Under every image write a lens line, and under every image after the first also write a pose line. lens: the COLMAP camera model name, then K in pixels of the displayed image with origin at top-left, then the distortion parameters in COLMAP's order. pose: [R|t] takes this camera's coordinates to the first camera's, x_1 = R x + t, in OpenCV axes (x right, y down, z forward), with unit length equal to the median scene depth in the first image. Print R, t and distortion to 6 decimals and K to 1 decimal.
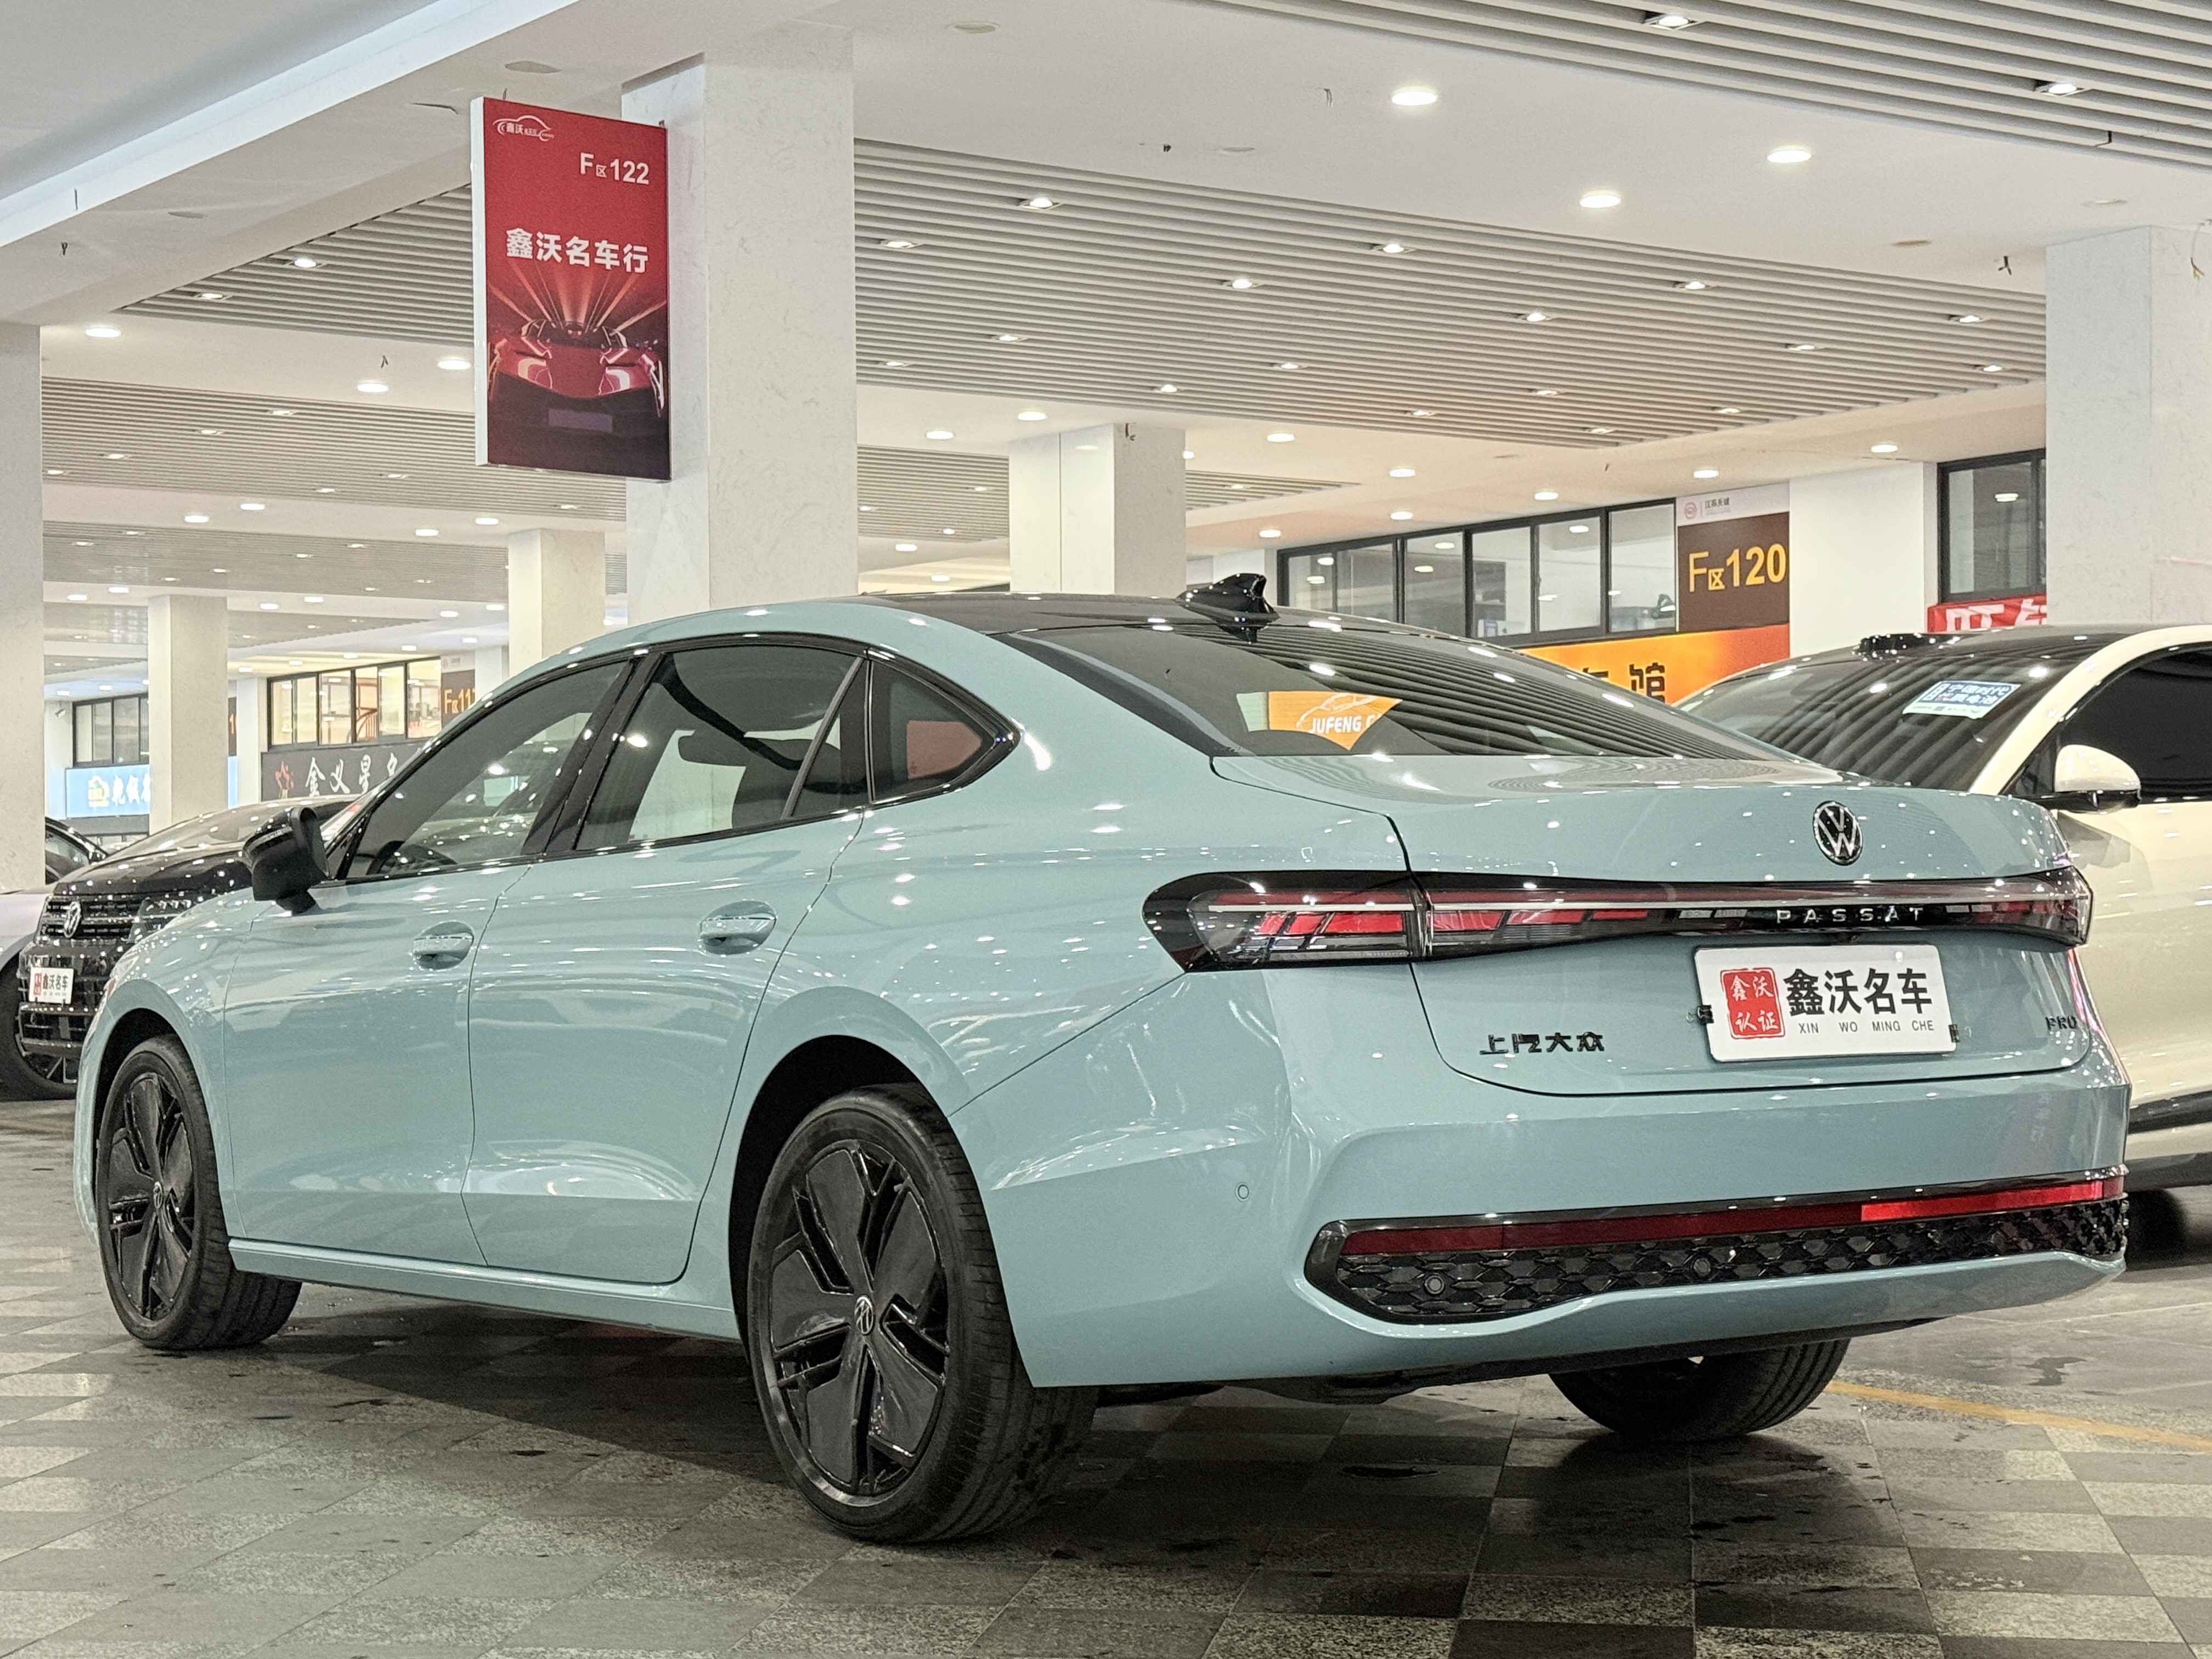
lens RADIAL K [[3585.1, 0, 1106.0], [0, 3585.1, 829.5], [0, 0, 1]] dist [0.157920, -0.165502]
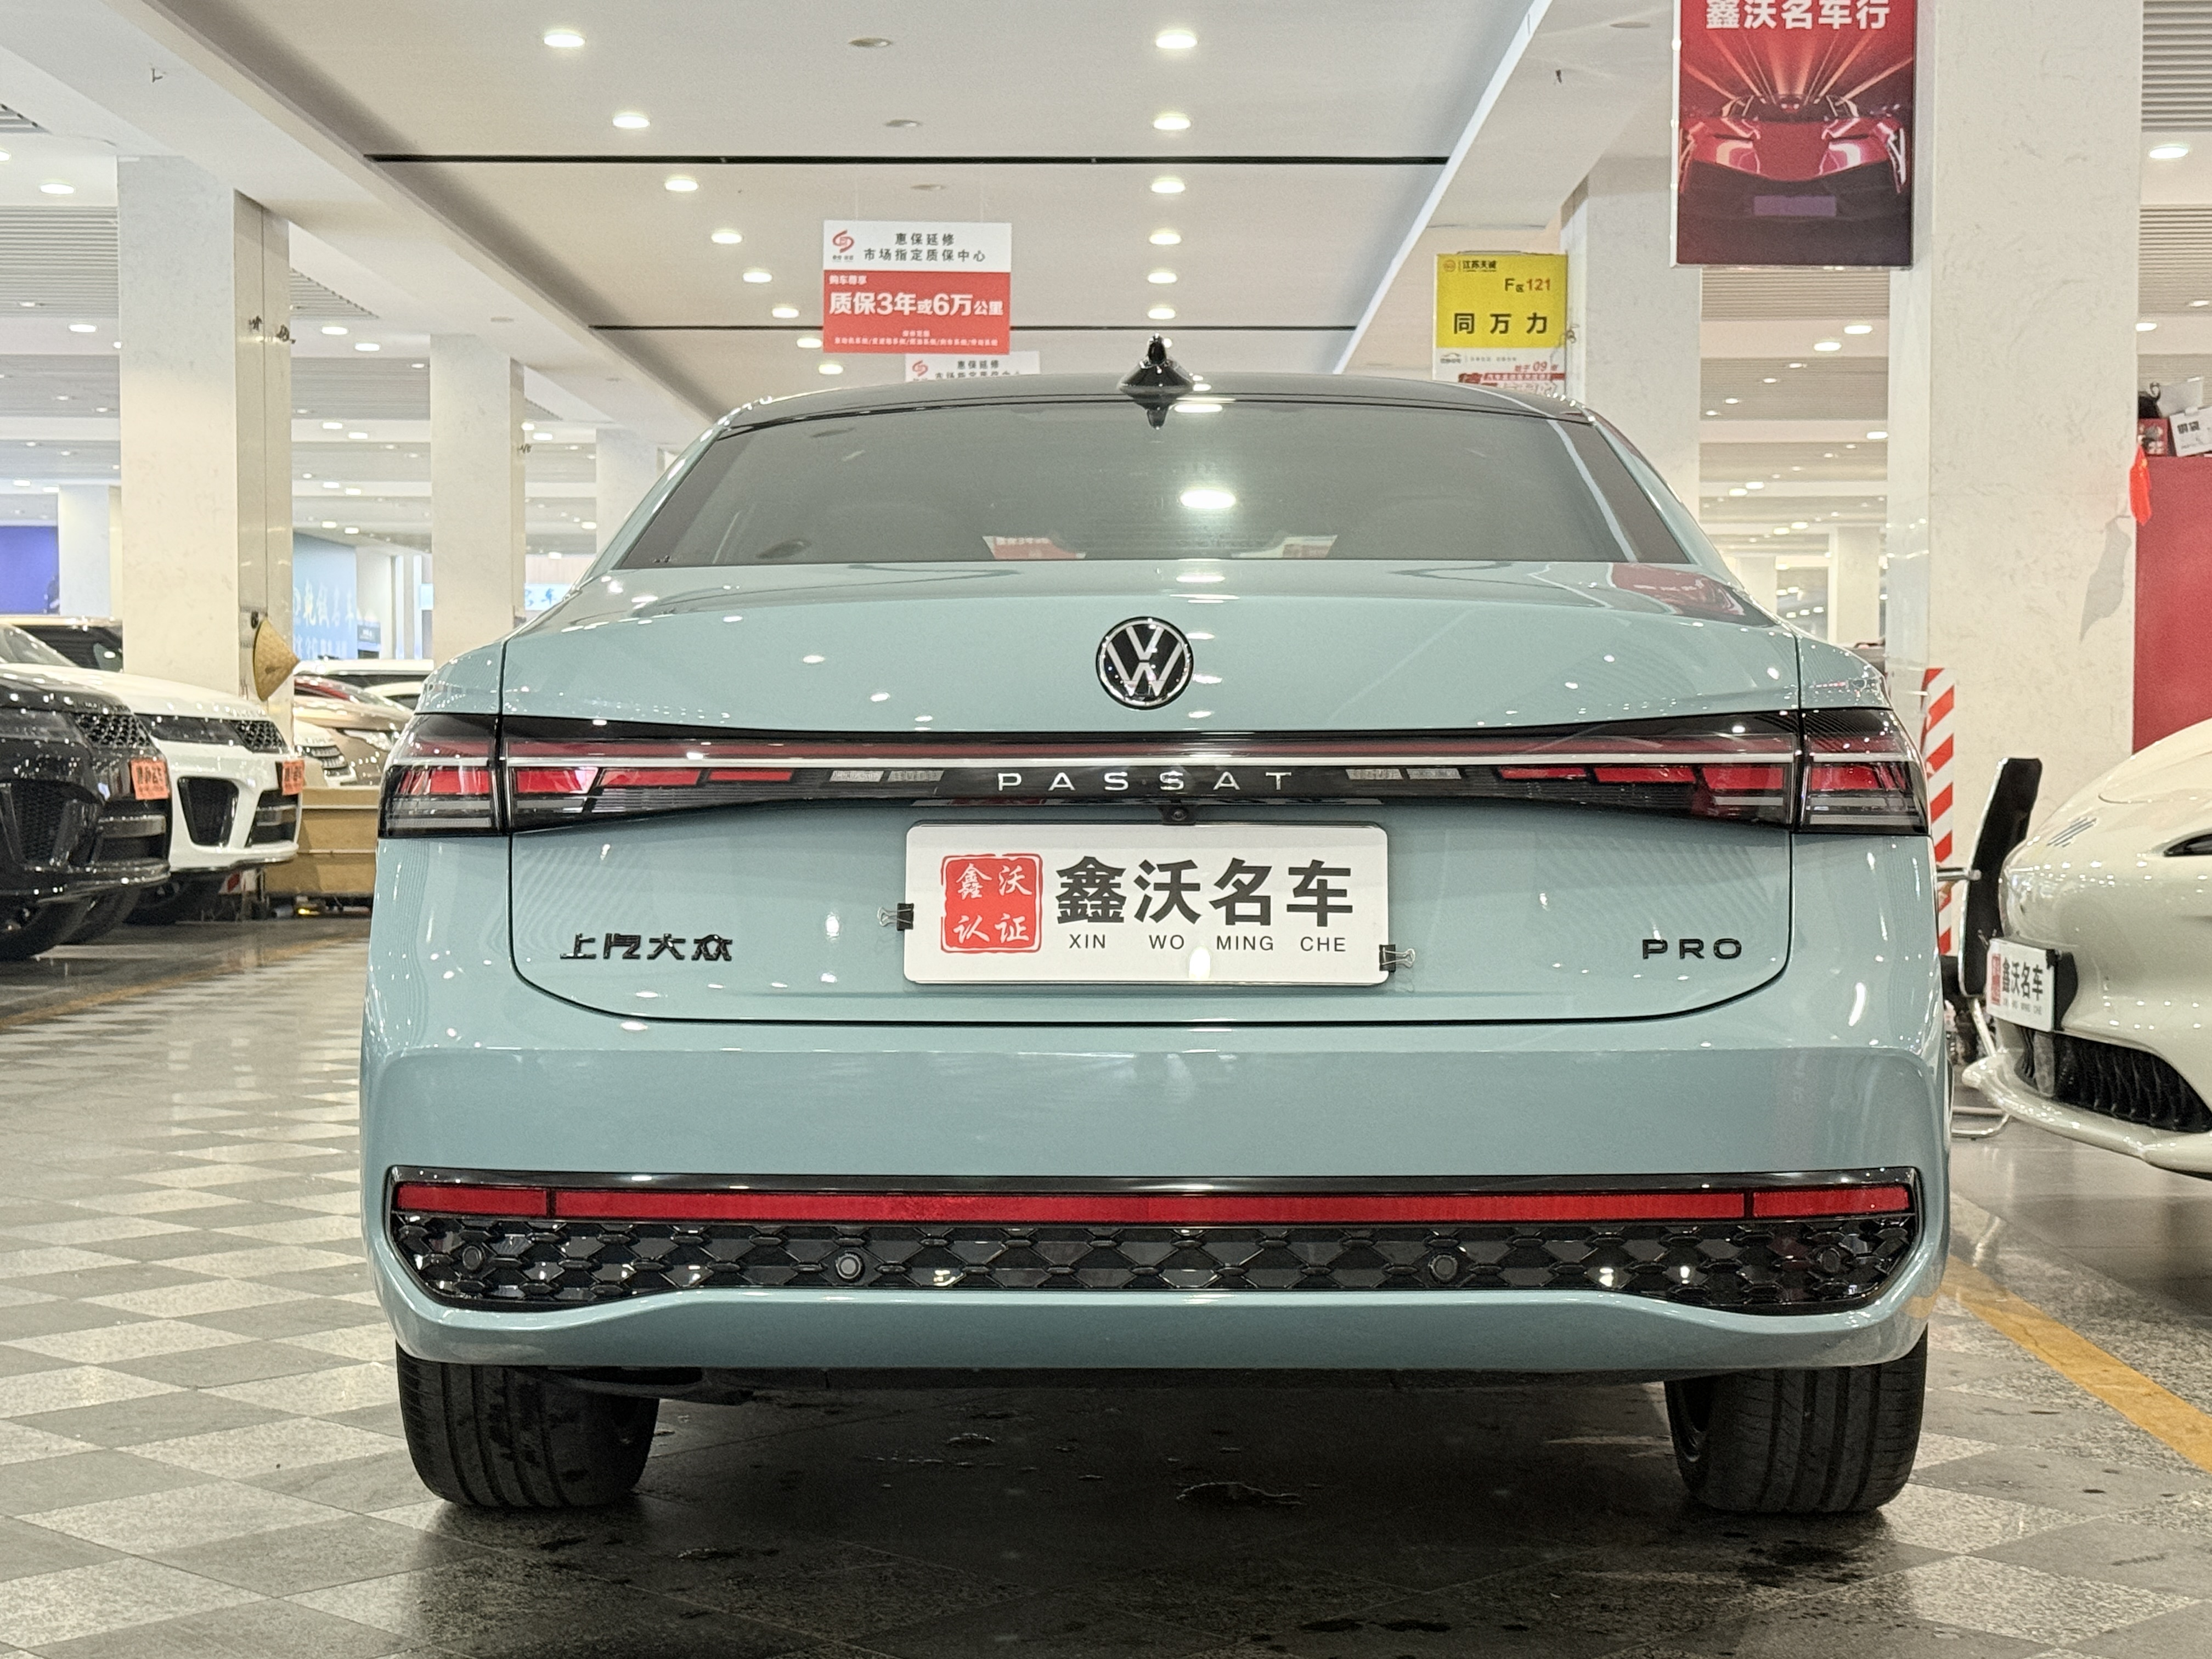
lens RADIAL K [[3585.1, 0, 1106.0], [0, 3585.1, 829.5], [0, 0, 1]] dist [0.157920, -0.165502]
pose [[0.802576, 0.022909, -0.596109, 0.601464], [0.002404, 0.999130, 0.041634, 0.004261], [0.596545, -0.034848, 0.801823, 0.436026]]
